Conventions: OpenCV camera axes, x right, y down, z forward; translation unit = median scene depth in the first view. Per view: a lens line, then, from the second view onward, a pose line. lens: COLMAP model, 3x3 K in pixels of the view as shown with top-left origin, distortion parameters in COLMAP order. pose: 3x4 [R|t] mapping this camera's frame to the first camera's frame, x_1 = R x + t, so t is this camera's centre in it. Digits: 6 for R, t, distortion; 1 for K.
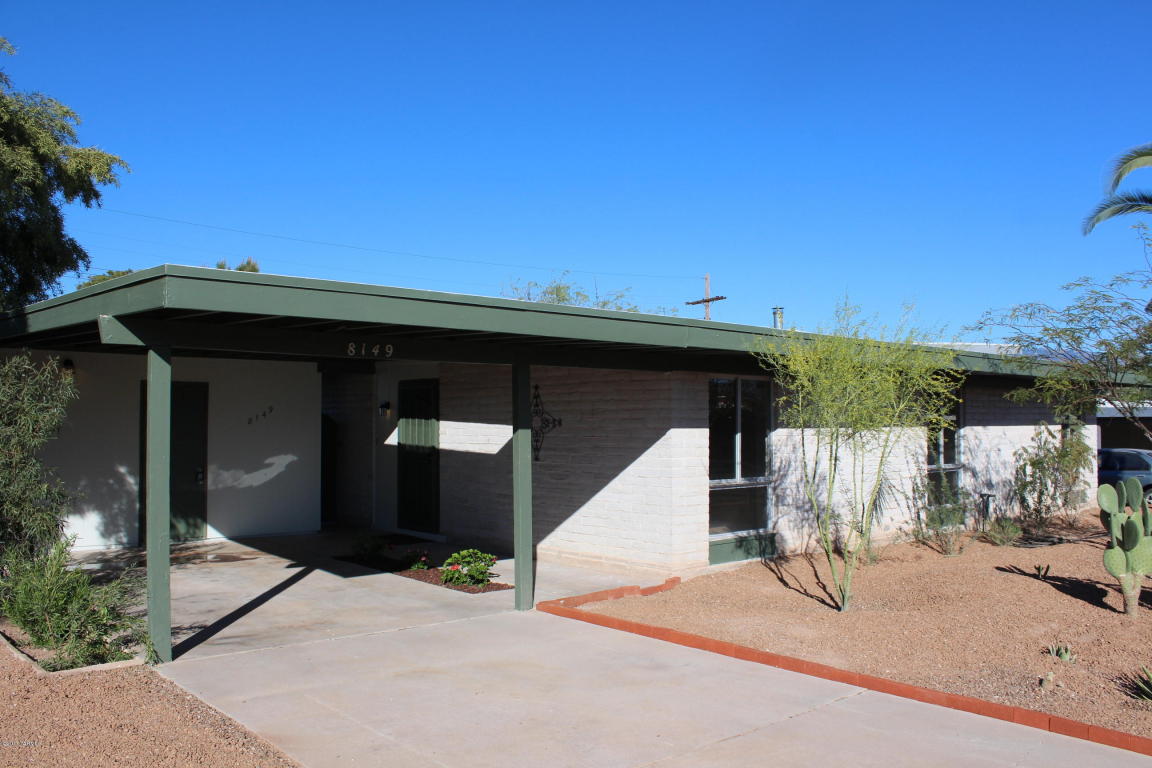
lens RADIAL K [[960.7, 0, 578.3], [0, 960.7, 391.2], [0, 0, 1]] dist [-0.152697, 0.135503]
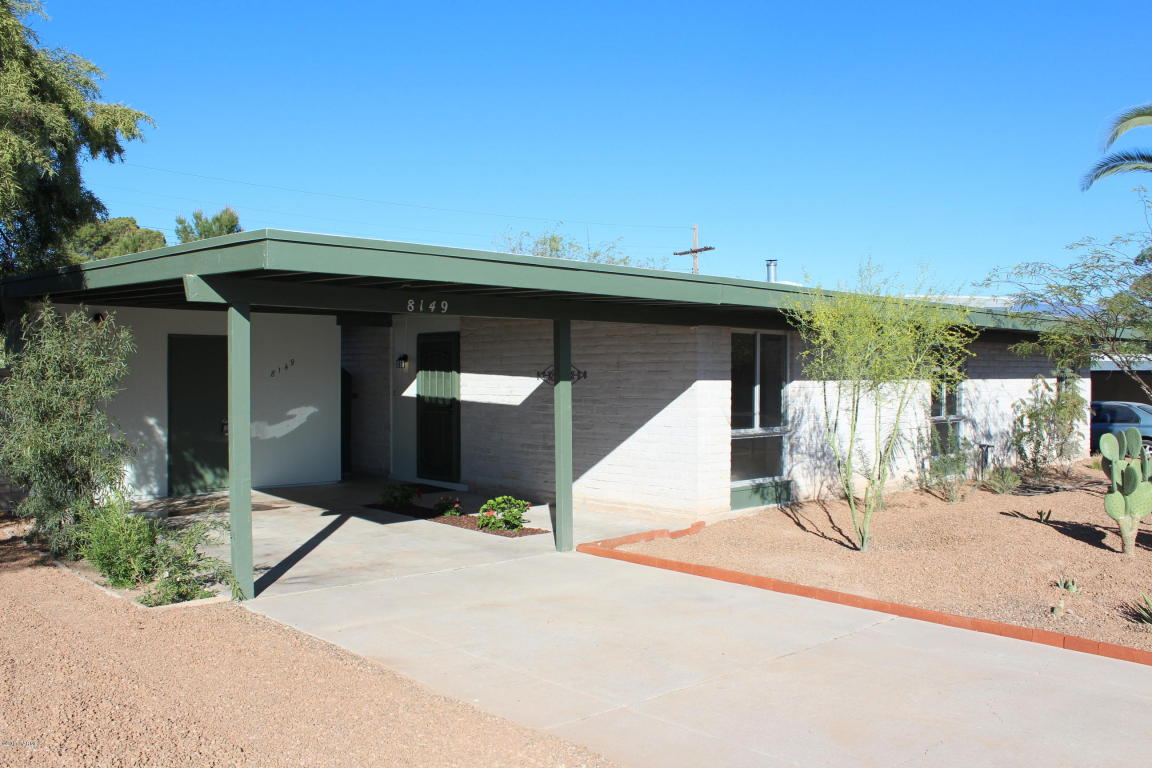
lens RADIAL K [[960.7, 0, 596.5], [0, 960.7, 387.6], [0, 0, 1]] dist [-0.152697, 0.135503]
pose [[0.999674, -0.000198, 0.025547, -0.034317], [-0.000984, 0.998930, 0.046242, -0.001381], [-0.025529, -0.046252, 0.998604, -0.039285]]
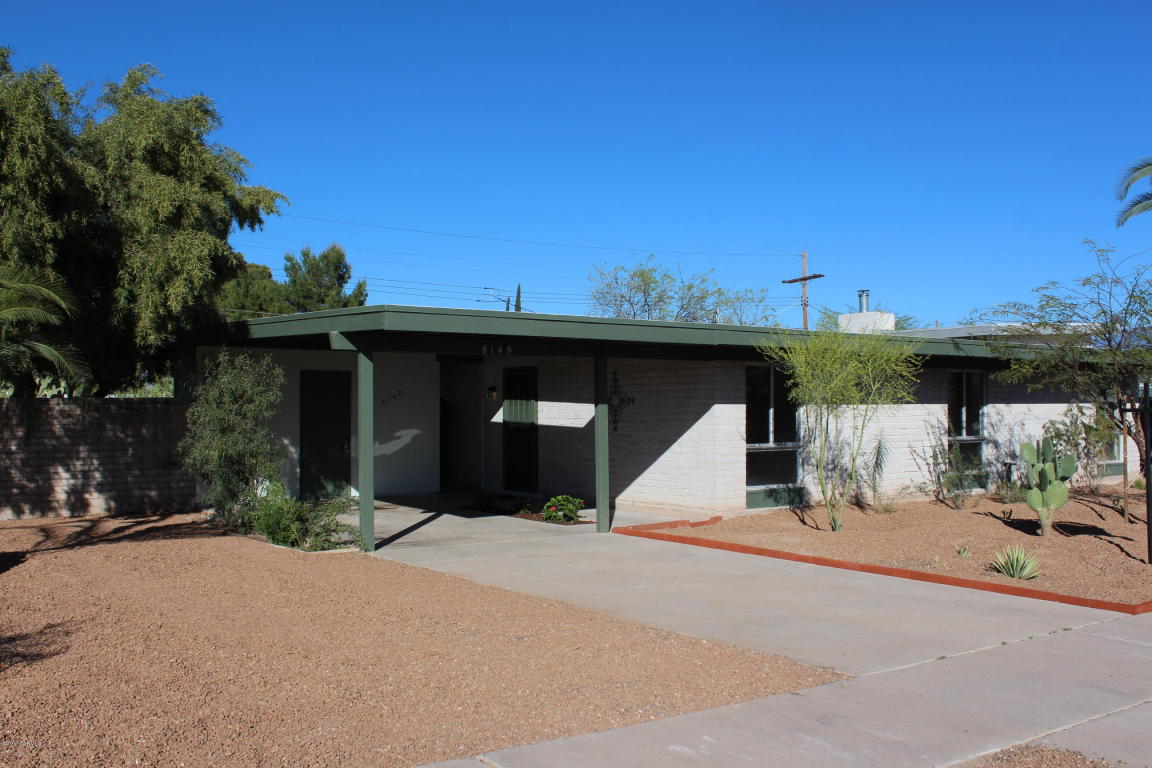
lens RADIAL K [[930.3, 0, 585.7], [0, 930.3, 396.1], [0, 0, 1]] dist [-0.059077, -0.002095]
pose [[0.996373, -0.005876, -0.084892, 0.024966], [0.007782, 0.999725, 0.022140, -0.001538], [0.084739, -0.022721, 0.996144, -0.254441]]
